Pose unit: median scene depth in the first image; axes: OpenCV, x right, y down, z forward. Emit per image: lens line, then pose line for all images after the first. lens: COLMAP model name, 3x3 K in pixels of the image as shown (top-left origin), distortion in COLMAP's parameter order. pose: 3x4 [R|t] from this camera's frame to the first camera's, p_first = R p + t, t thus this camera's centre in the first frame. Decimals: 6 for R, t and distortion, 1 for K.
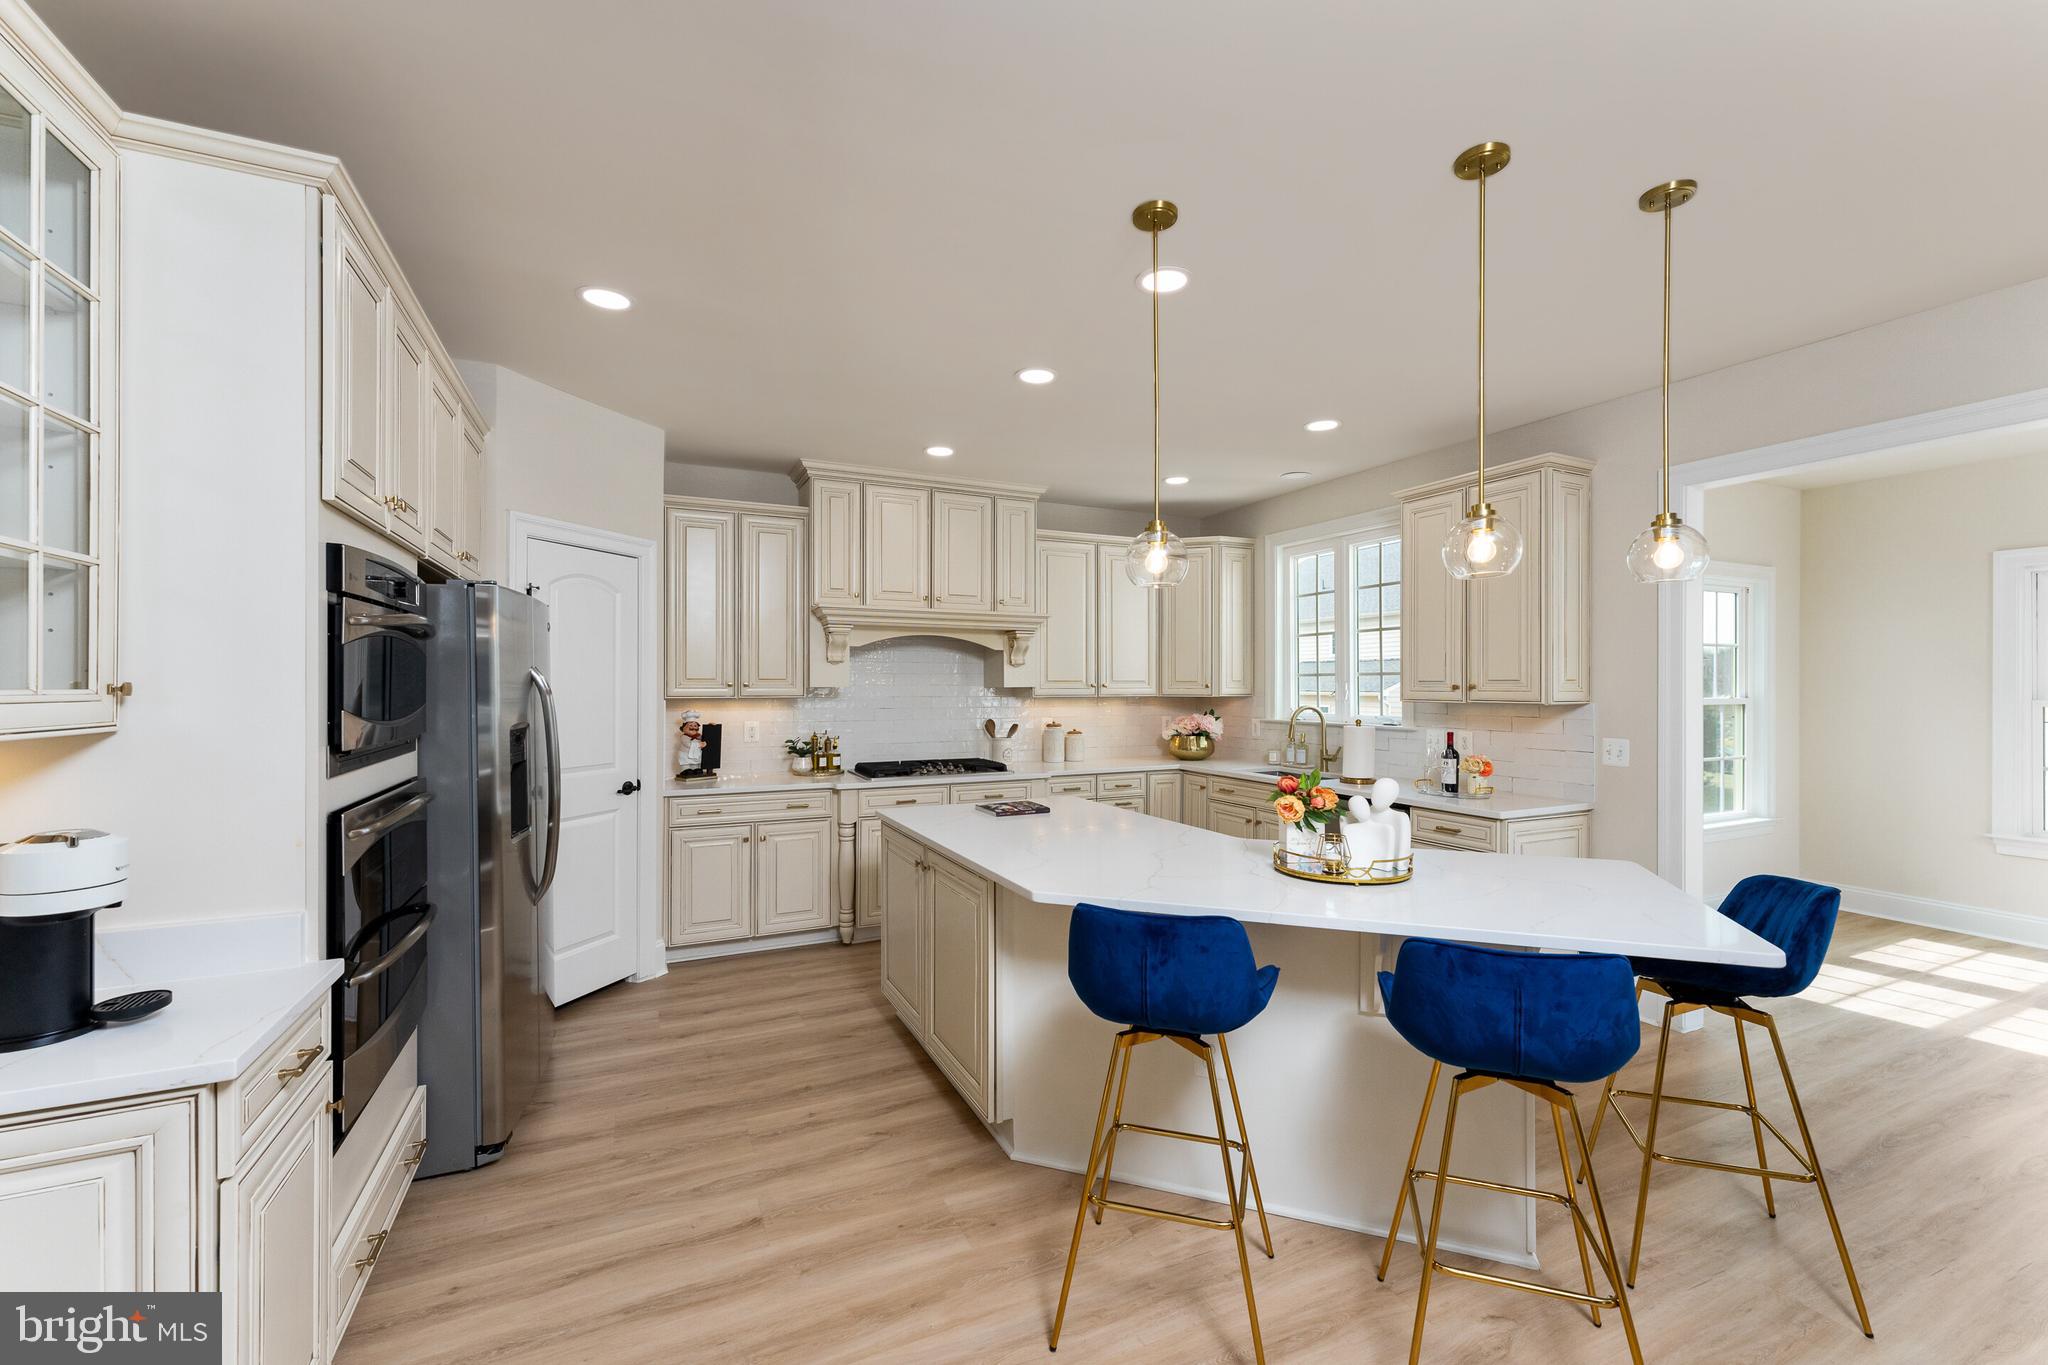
lens RADIAL K [[826.9, 0, 1032.0], [0, 826.9, 690.2], [0, 0, 1]] dist [0.004330, 0.000702]
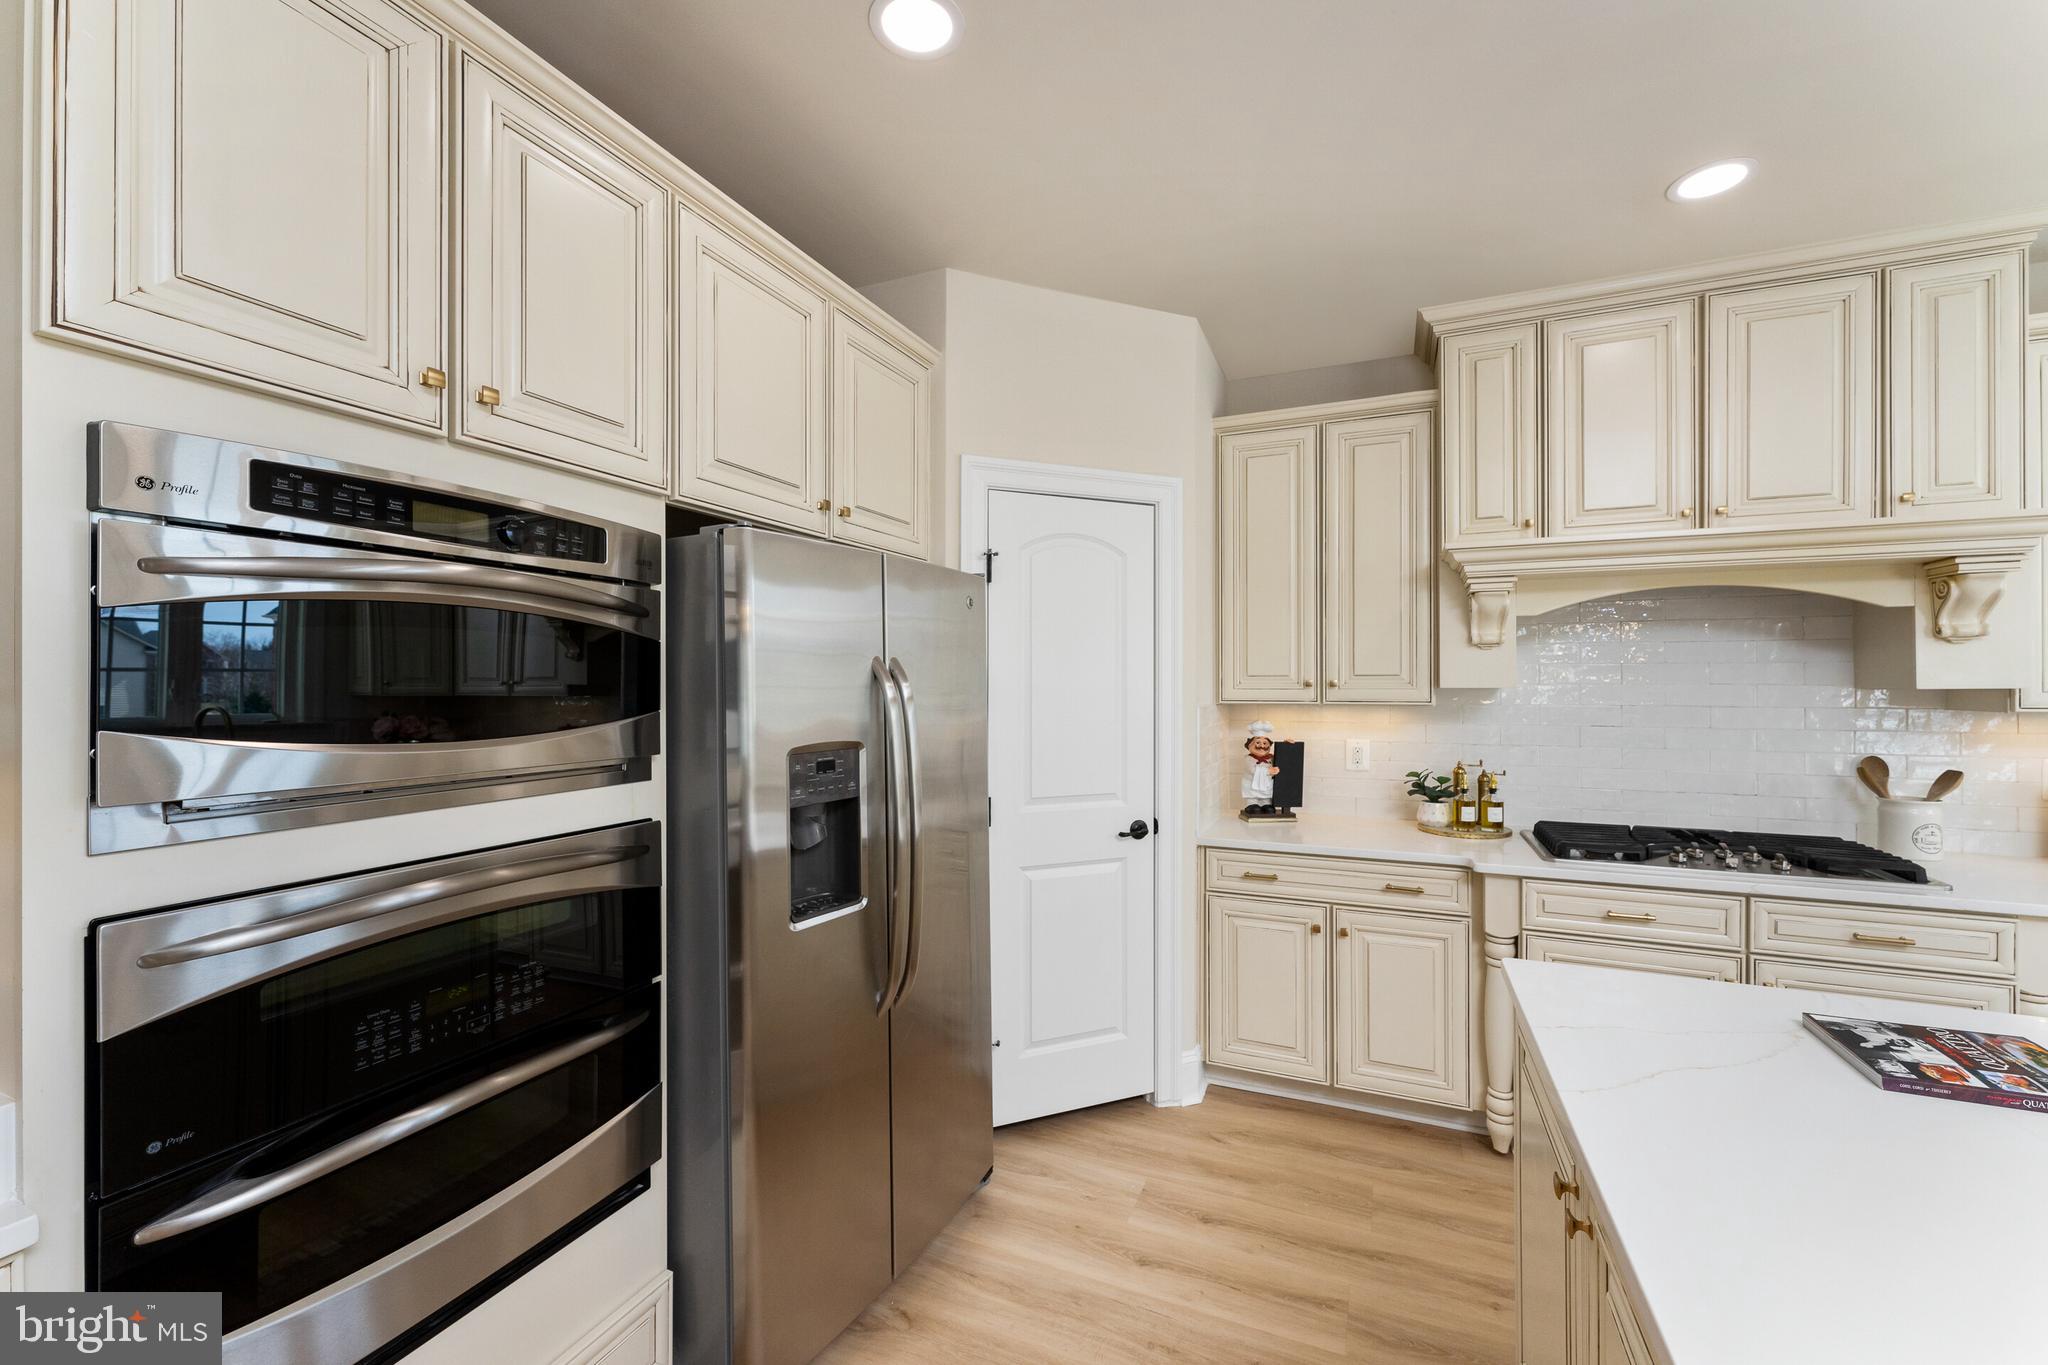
lens RADIAL K [[826.9, 0, 1033.4], [0, 826.9, 681.6], [0, 0, 1]] dist [0.004330, 0.000702]
pose [[0.659837, -0.003955, -0.751398, -0.011401], [-0.004001, 0.999953, -0.008777, -0.001660], [0.751398, 0.008798, 0.659791, 0.367333]]
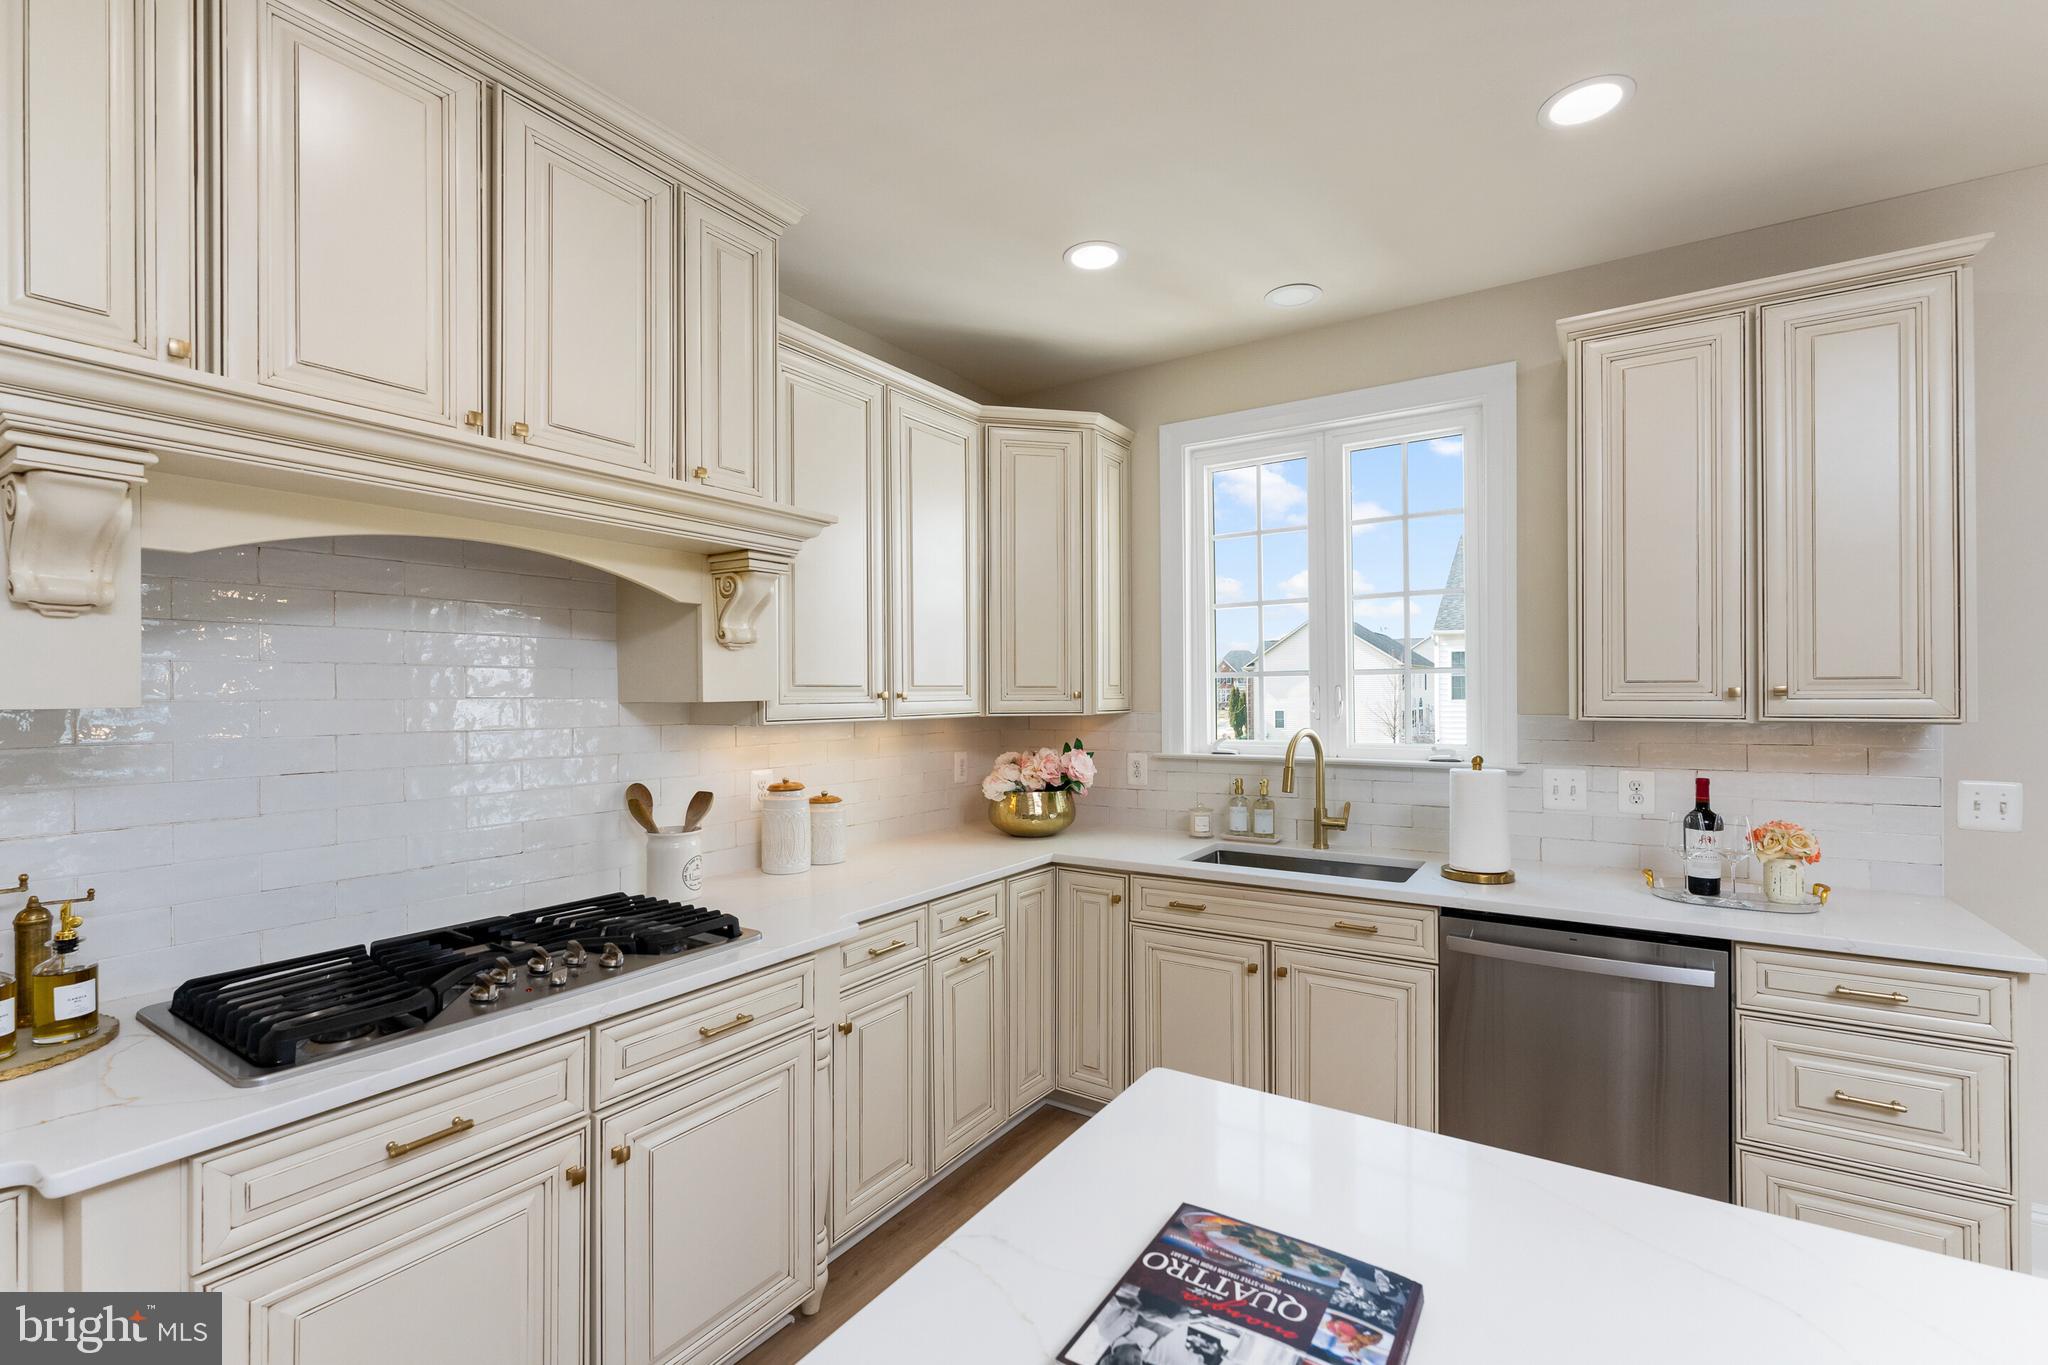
lens RADIAL K [[893.9, 0, 1029.1], [0, 893.9, 691.9], [0, 0, 1]] dist [-0.007402, 0.000505]
pose [[0.853959, -0.004857, 0.520318, -0.126487], [0.010579, 0.999912, -0.008029, -0.003432], [-0.520233, 0.012361, 0.853935, 0.611857]]
